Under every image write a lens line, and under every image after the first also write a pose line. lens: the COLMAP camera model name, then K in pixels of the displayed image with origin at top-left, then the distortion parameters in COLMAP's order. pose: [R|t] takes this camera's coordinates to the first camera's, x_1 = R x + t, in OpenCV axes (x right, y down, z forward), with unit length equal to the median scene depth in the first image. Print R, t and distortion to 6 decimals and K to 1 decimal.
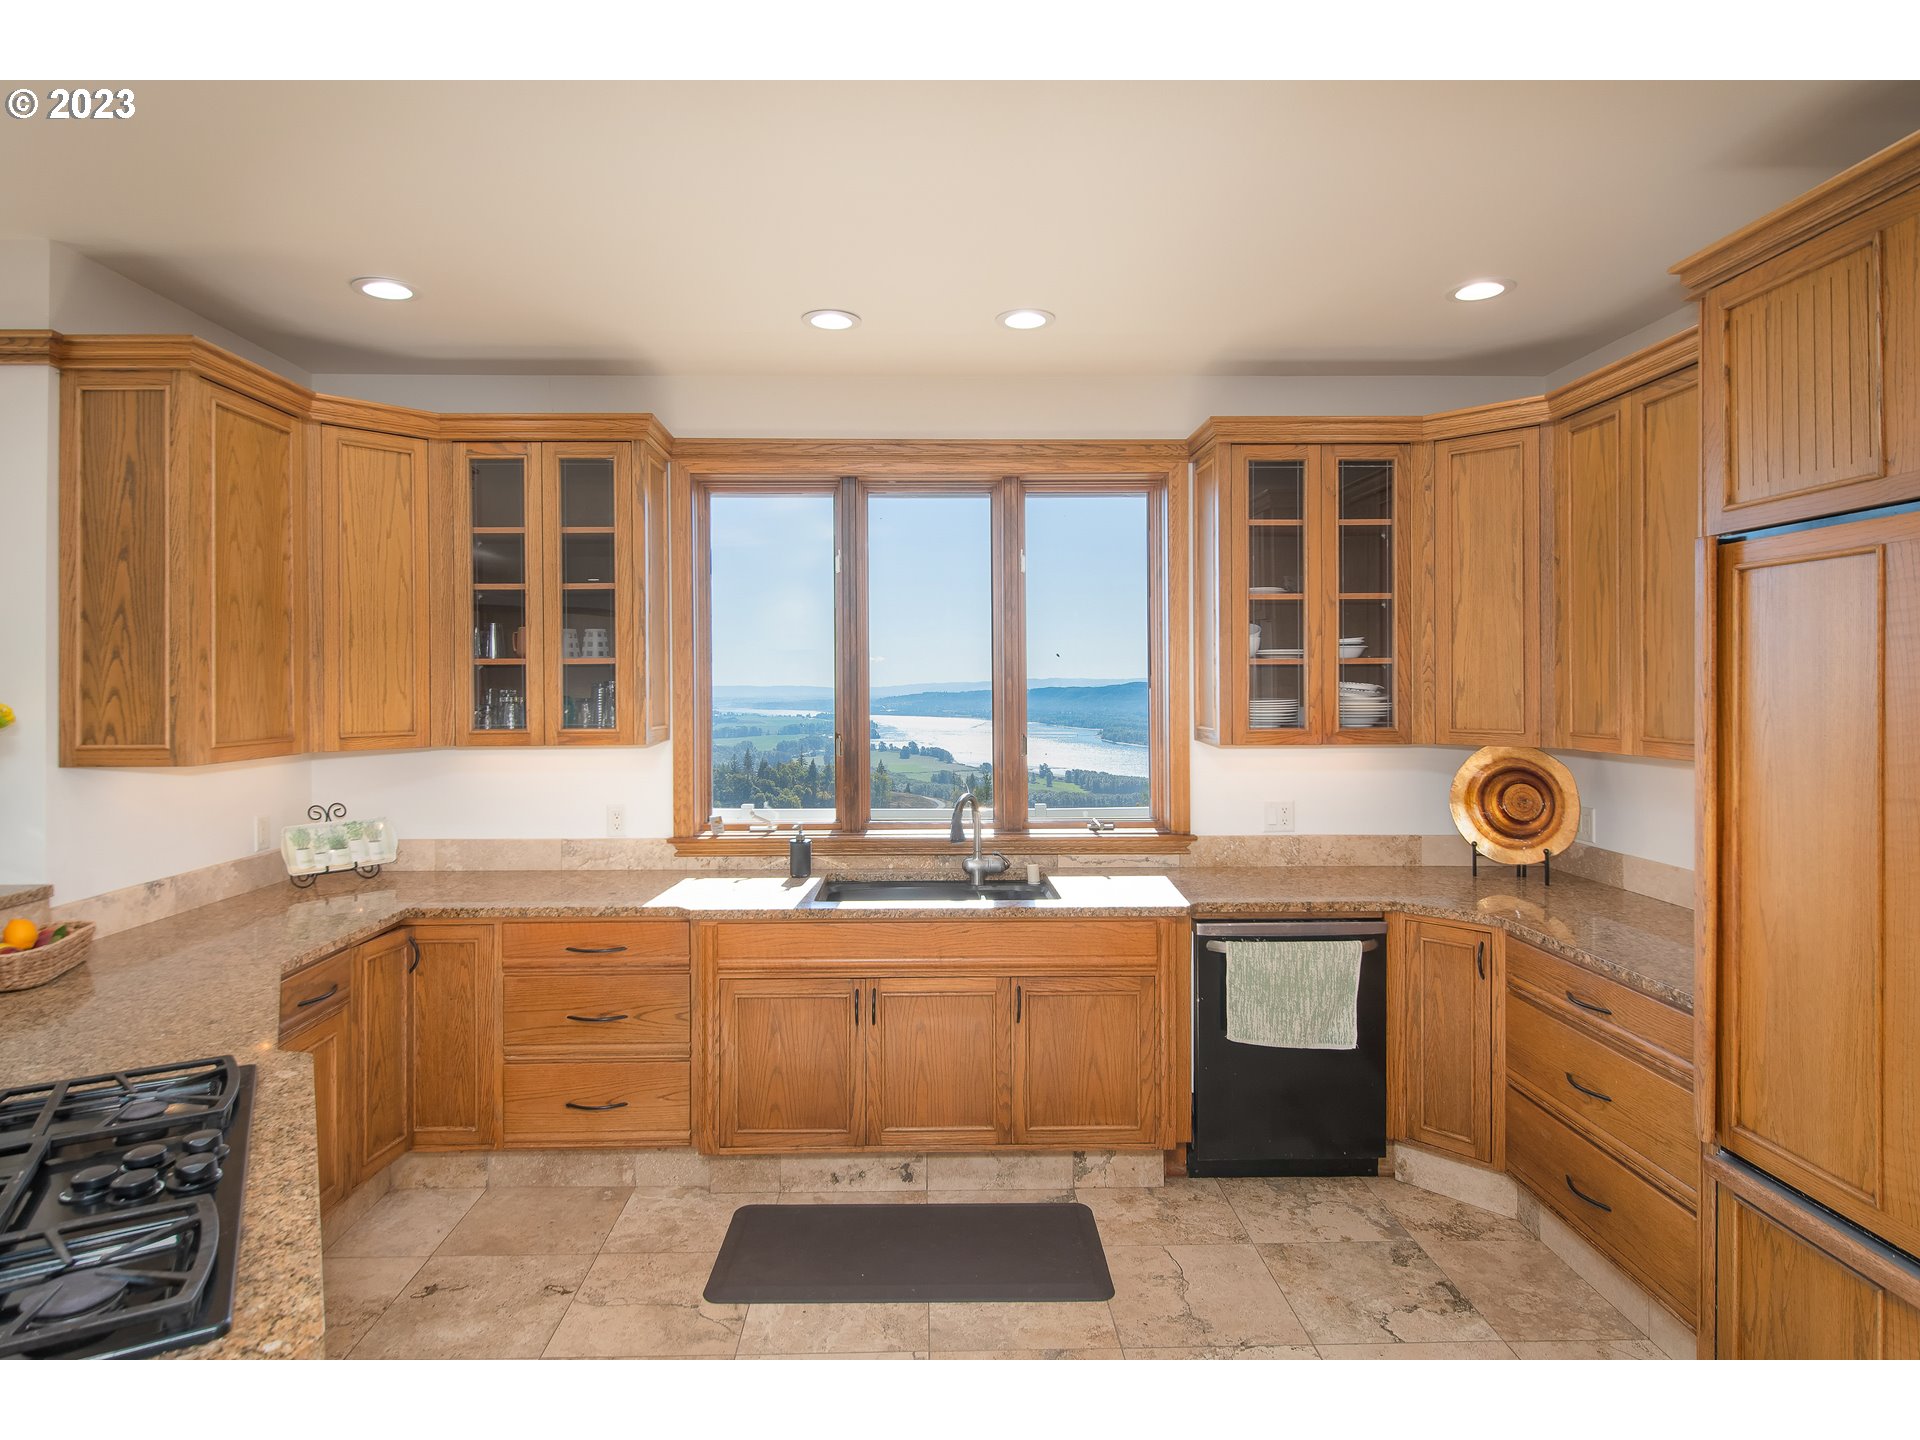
lens RADIAL K [[1075.0, 0, 956.8], [0, 1075.0, 675.6], [0, 0, 1]] dist [0.001298, -0.002001]
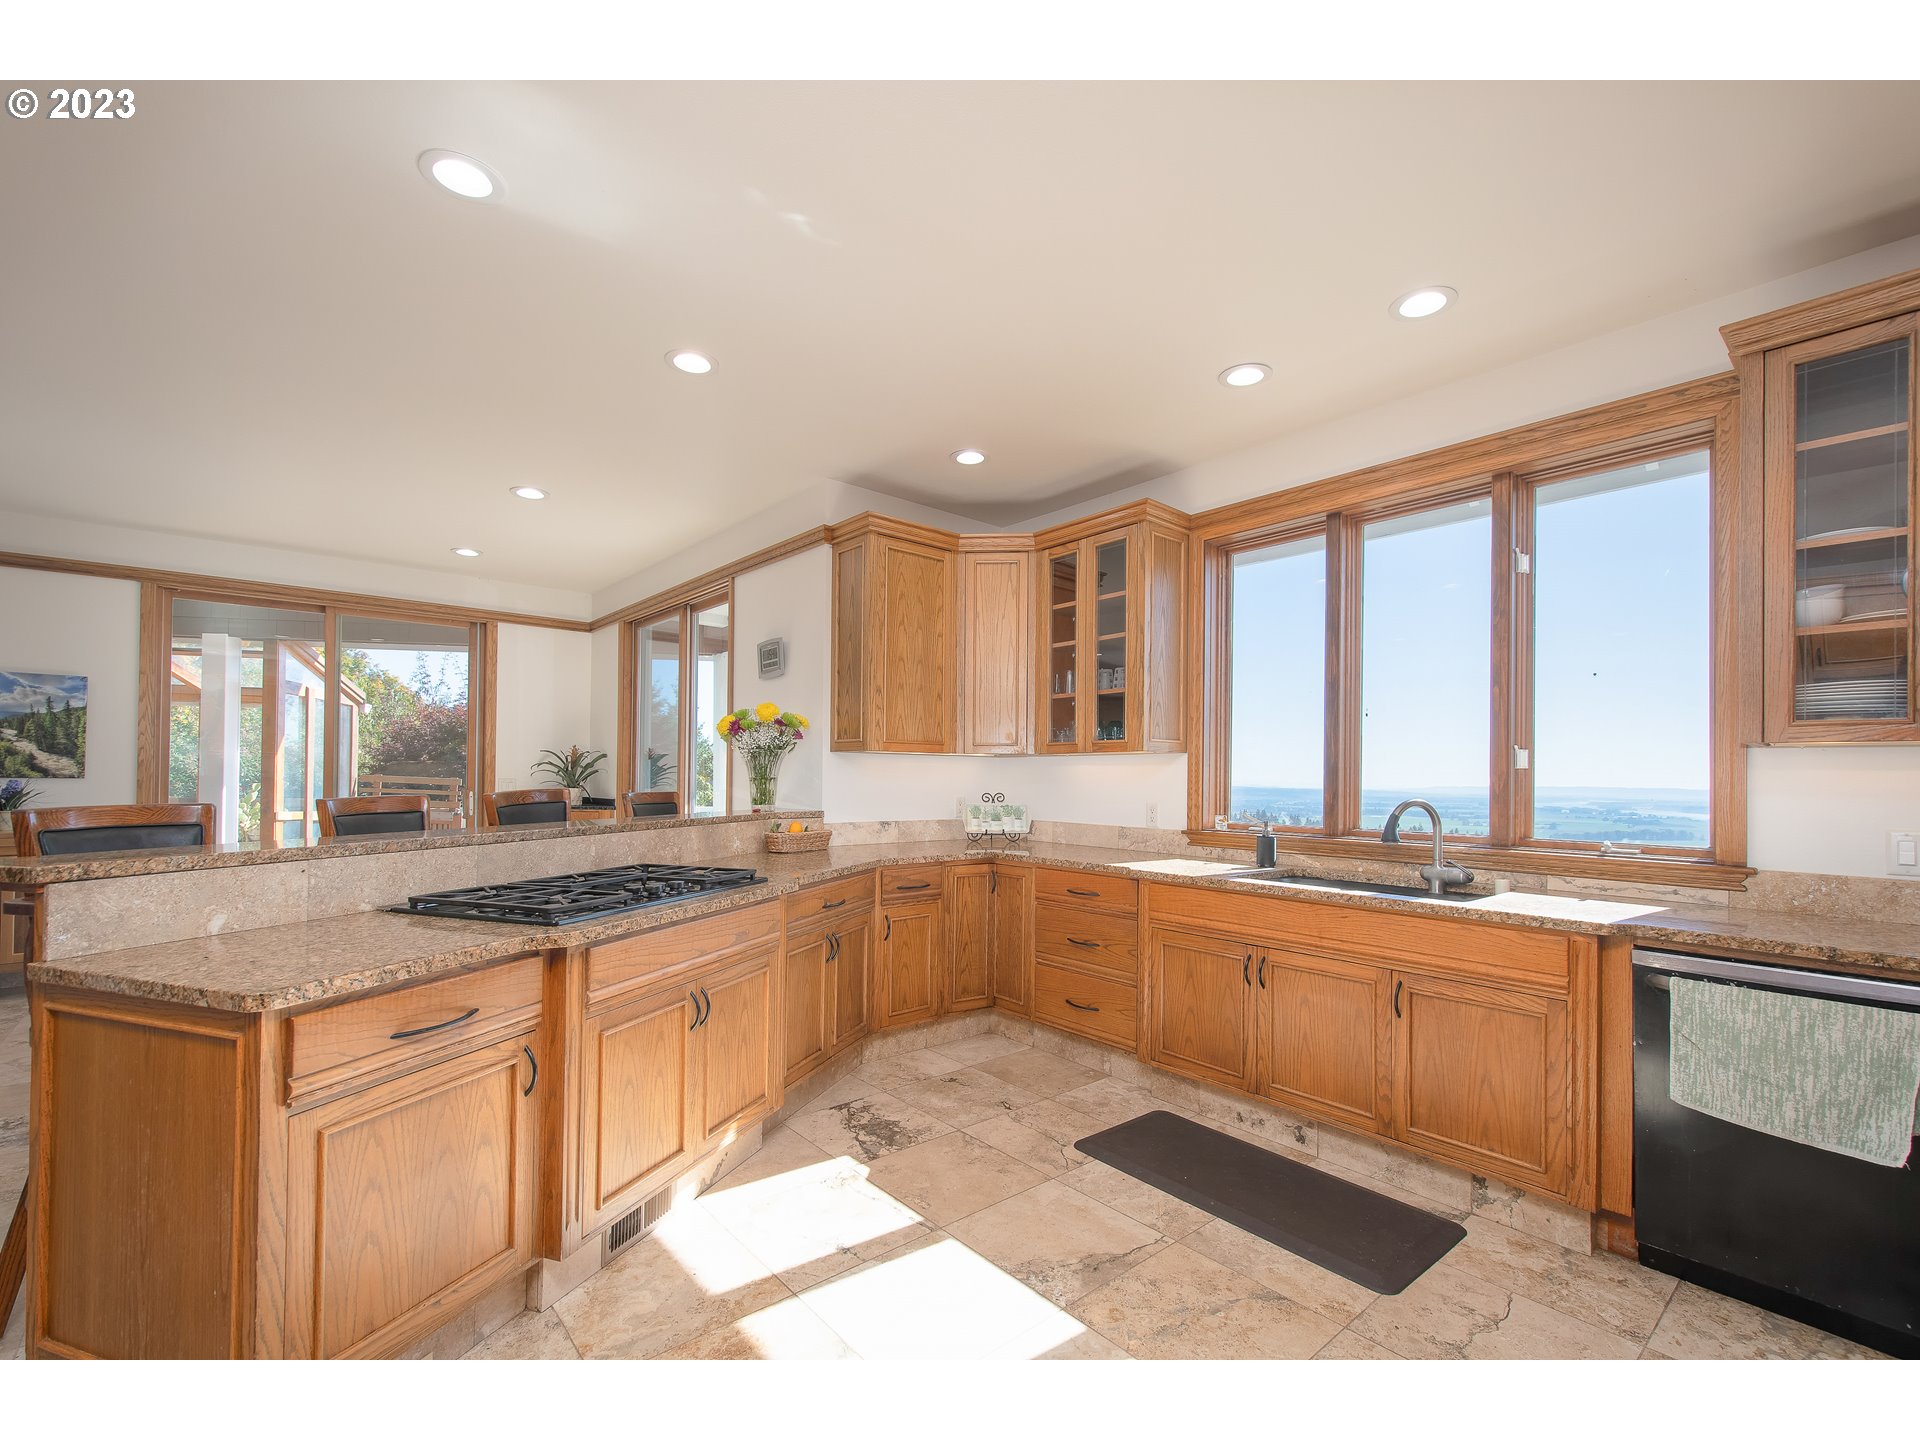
lens RADIAL K [[854.5, 0, 946.5], [0, 854.5, 769.6], [0, 0, 1]] dist [0.003473, -0.002330]
pose [[0.612437, 0.002585, -0.790515, 0.420048], [-0.010329, 0.999935, -0.004733, 0.102206], [0.790452, 0.011064, 0.612424, 0.185838]]
